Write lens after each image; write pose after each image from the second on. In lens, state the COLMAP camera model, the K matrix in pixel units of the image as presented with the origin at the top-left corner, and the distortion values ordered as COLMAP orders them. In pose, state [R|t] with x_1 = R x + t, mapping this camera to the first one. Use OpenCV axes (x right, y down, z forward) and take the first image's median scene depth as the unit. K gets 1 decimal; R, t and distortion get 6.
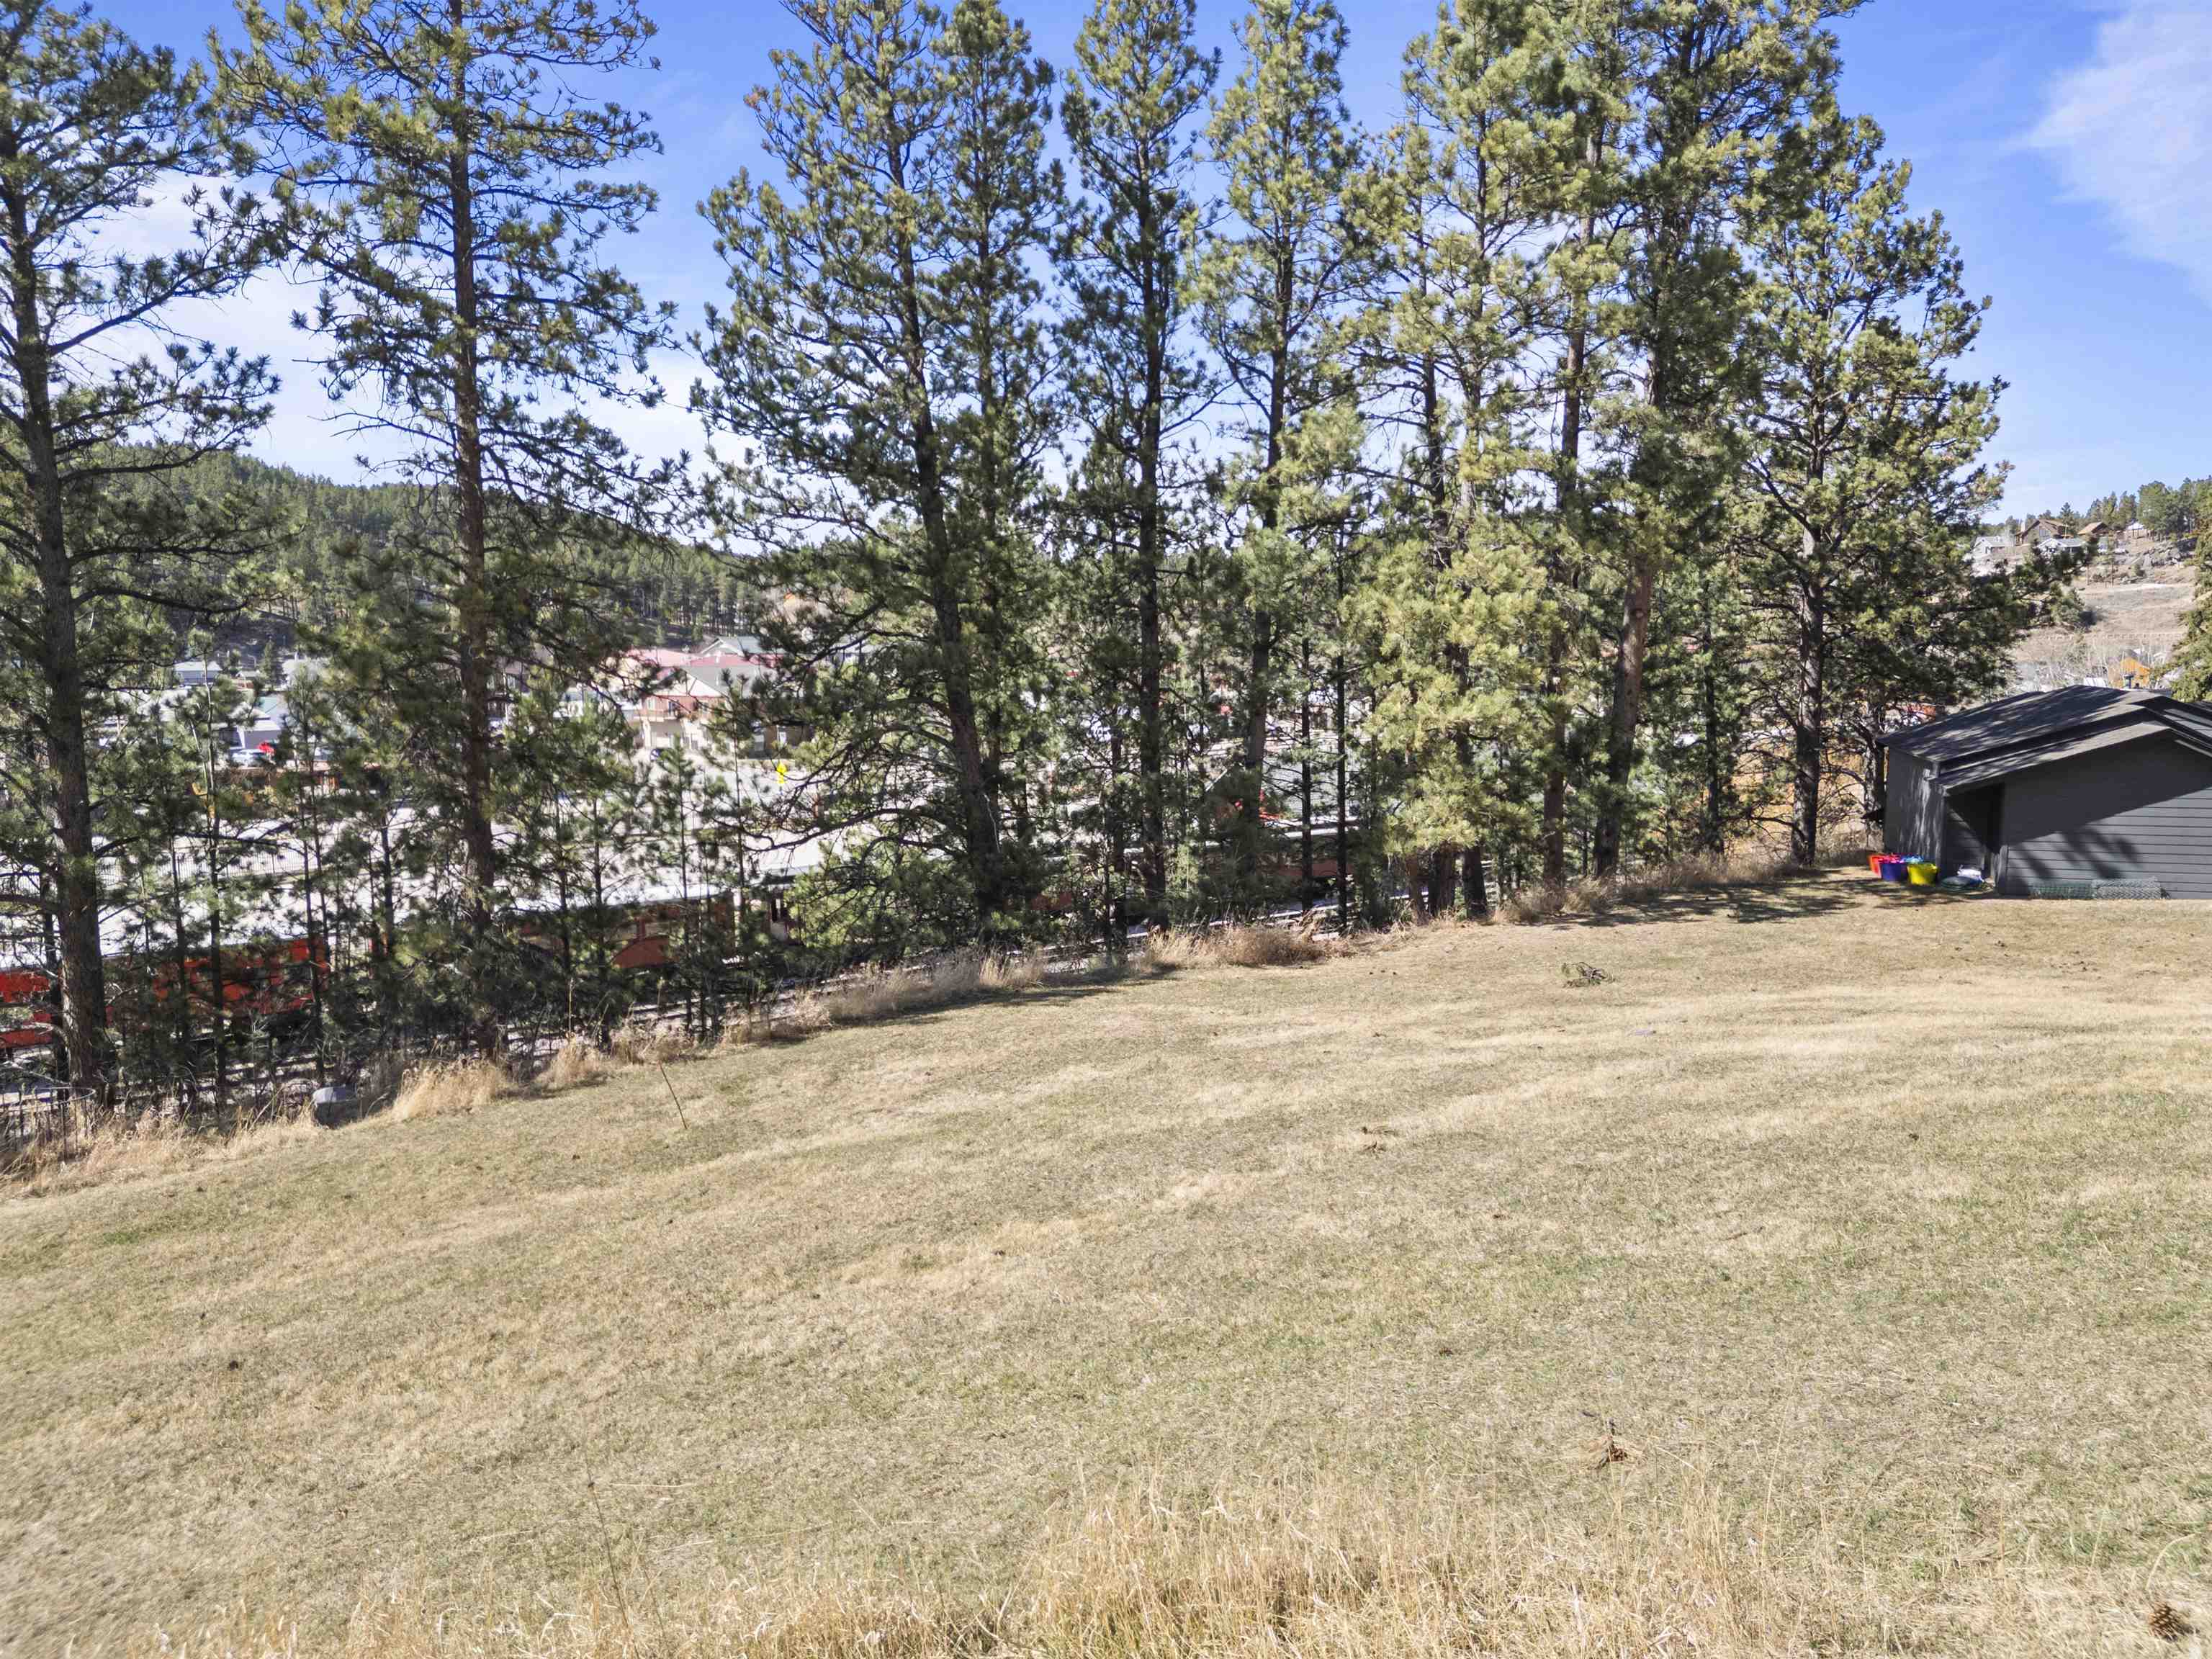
lens RADIAL K [[1539.8, 0, 1100.0], [0, 1539.8, 833.7], [0, 0, 1]] dist [0.094170, -0.100862]
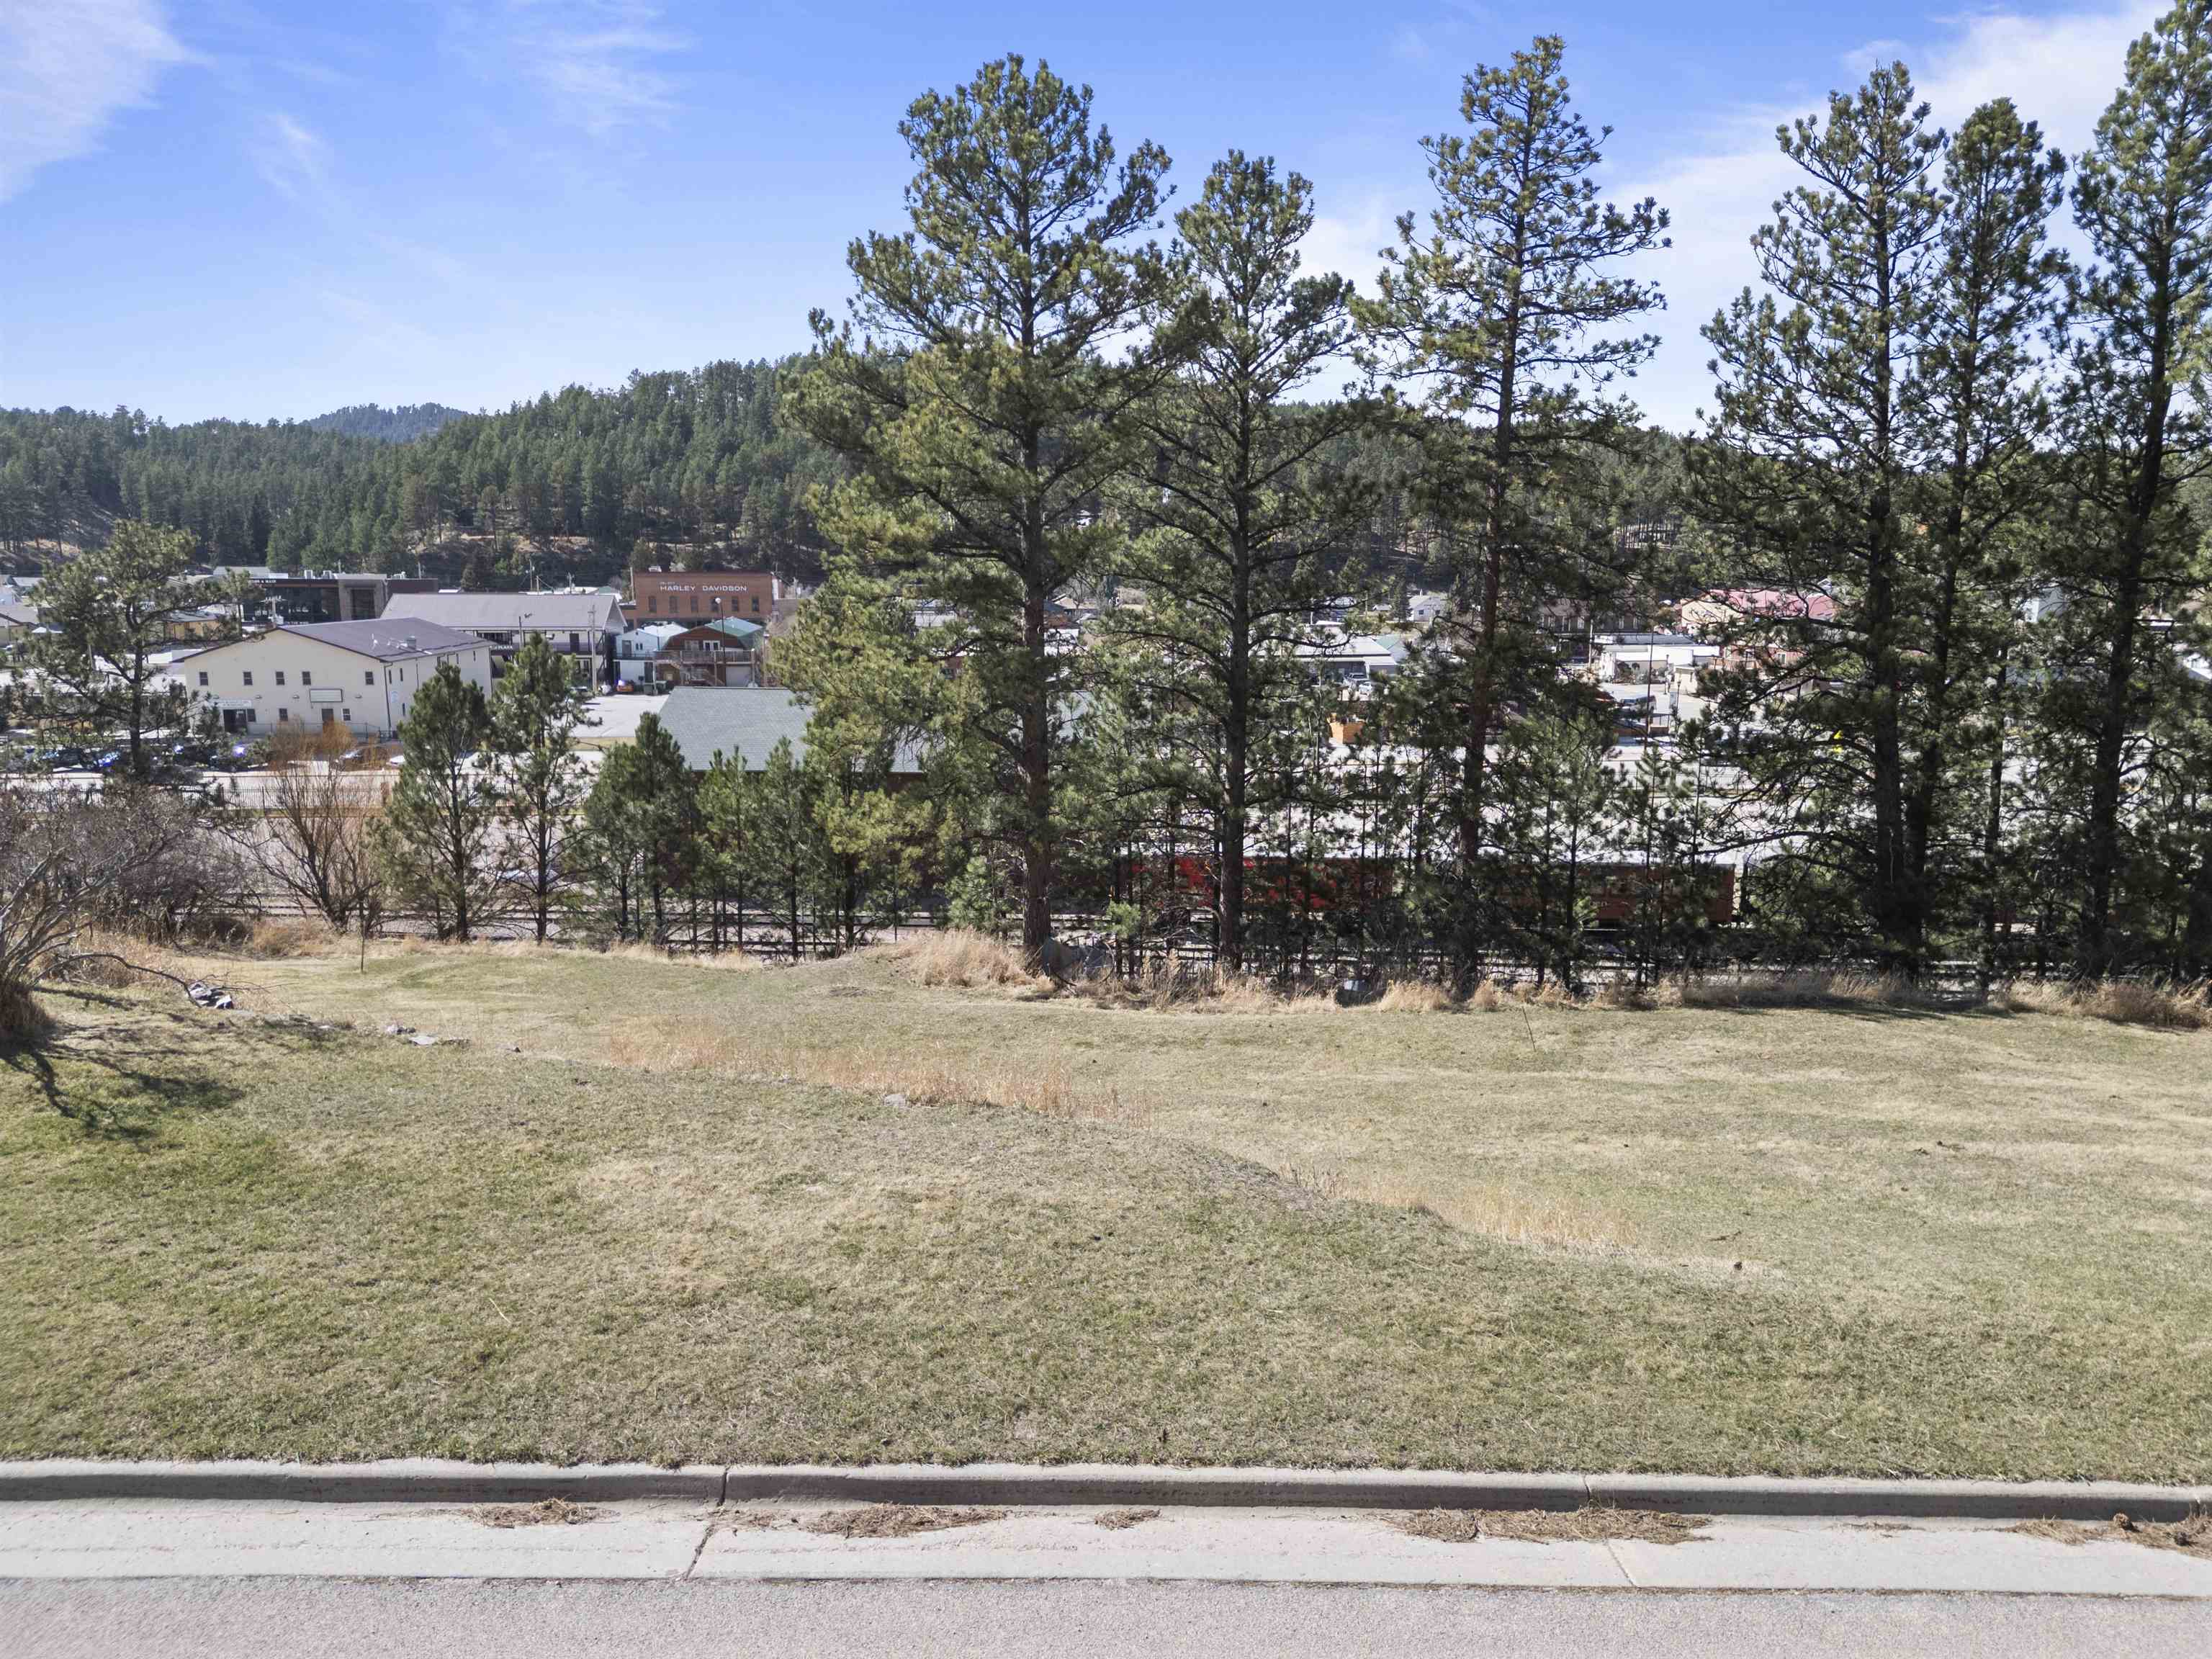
lens RADIAL K [[1547.5, 0, 1097.5], [0, 1547.5, 820.1], [0, 0, 1]] dist [0.085675, -0.097015]
pose [[0.779414, 0.112360, -0.616351, 0.202793], [-0.086855, 0.993665, 0.071310, -0.070338], [0.620459, -0.002047, 0.784236, -0.307931]]
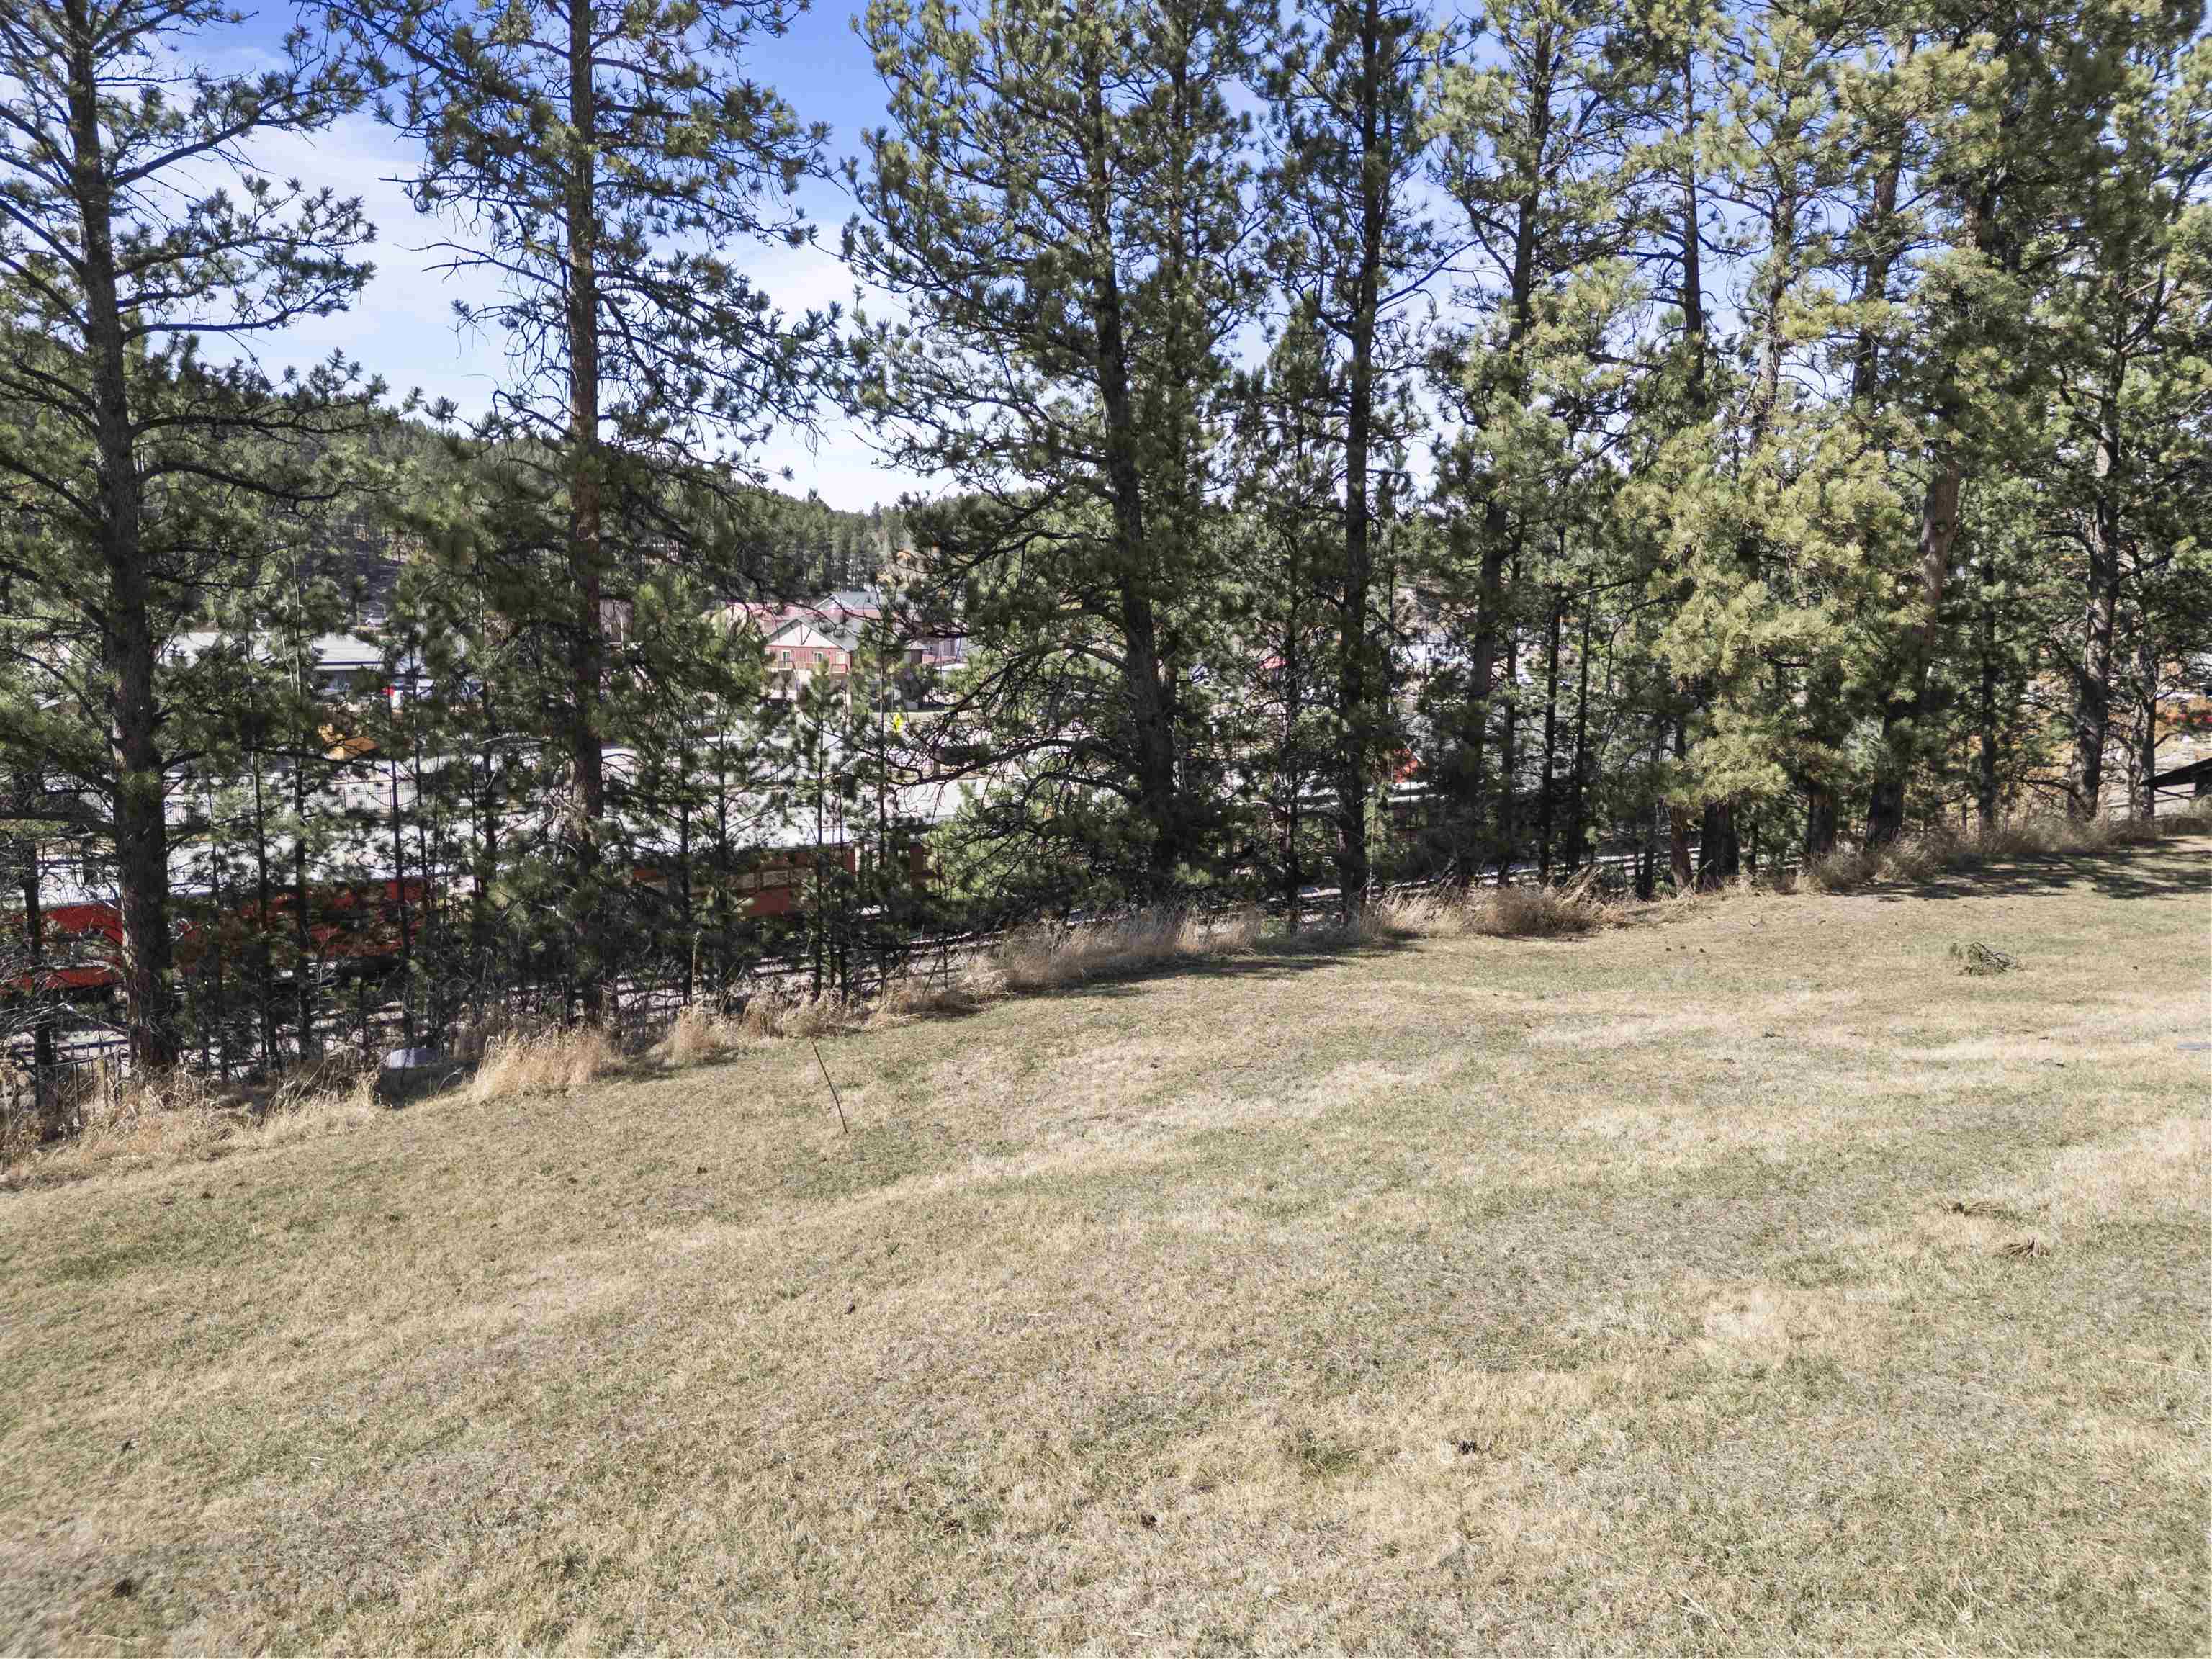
lens RADIAL K [[1547.5, 0, 1097.5], [0, 1547.5, 820.1], [0, 0, 1]] dist [0.085675, -0.097015]
pose [[0.997380, 0.022669, -0.068693, -0.060295], [-0.021674, 0.999650, 0.015189, 0.016511], [0.069013, -0.013661, 0.997522, 0.164348]]
